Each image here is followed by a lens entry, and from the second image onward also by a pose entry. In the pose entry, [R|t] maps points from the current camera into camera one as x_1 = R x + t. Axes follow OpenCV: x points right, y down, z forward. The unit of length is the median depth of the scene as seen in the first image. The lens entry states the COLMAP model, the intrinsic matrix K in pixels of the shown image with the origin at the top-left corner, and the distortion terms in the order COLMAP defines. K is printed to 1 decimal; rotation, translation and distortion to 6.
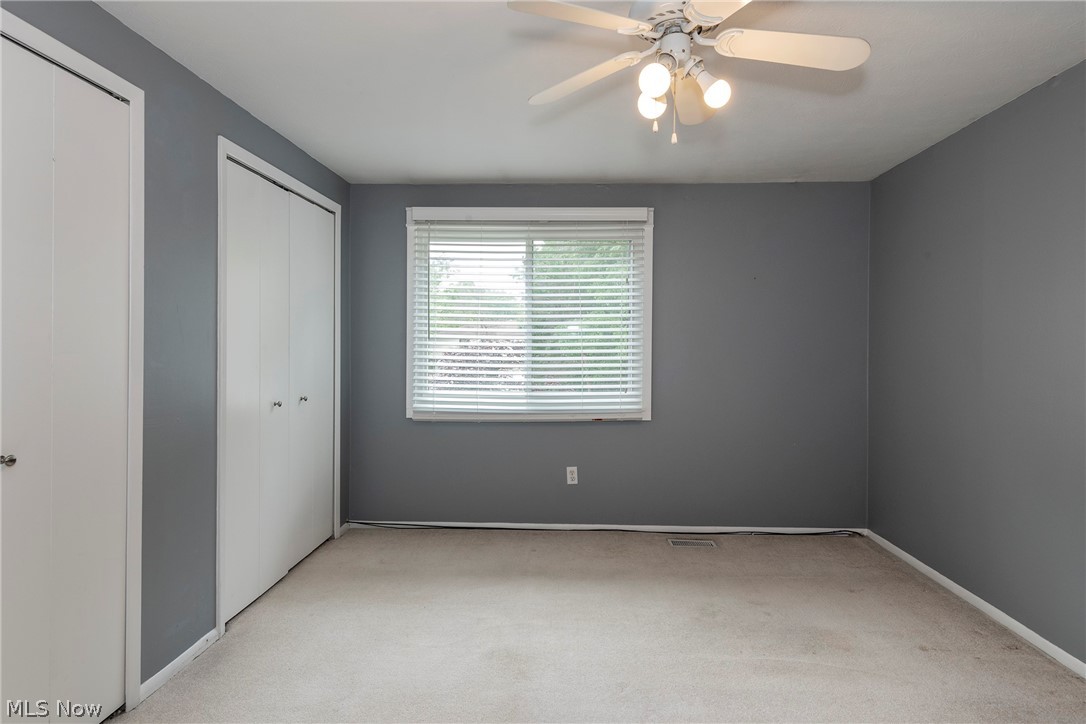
lens RADIAL K [[604.9, 0, 539.6], [0, 604.9, 352.8], [0, 0, 1]] dist [0.024743, -0.016617]
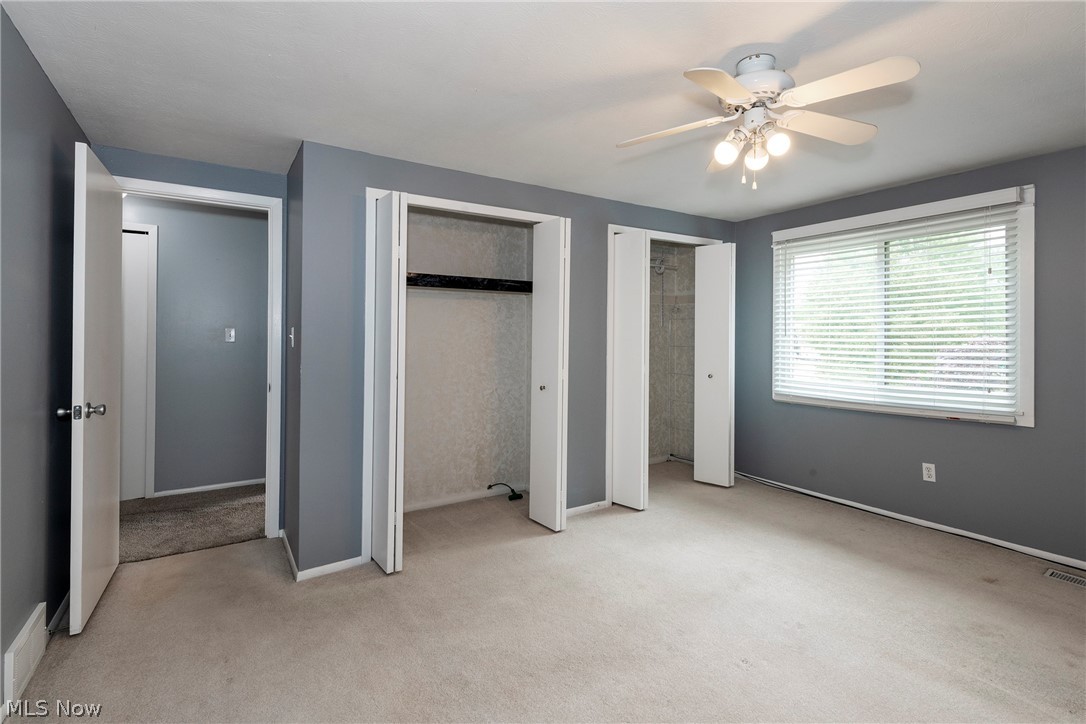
lens RADIAL K [[508.0, 0, 538.0], [0, 508.0, 336.7], [0, 0, 1]] dist [0.001009, 0.000020]
pose [[0.564054, -0.008023, -0.825699, 0.387452], [-0.007782, 0.999857, -0.015031, -0.001785], [0.825701, 0.014904, 0.563911, 0.000540]]
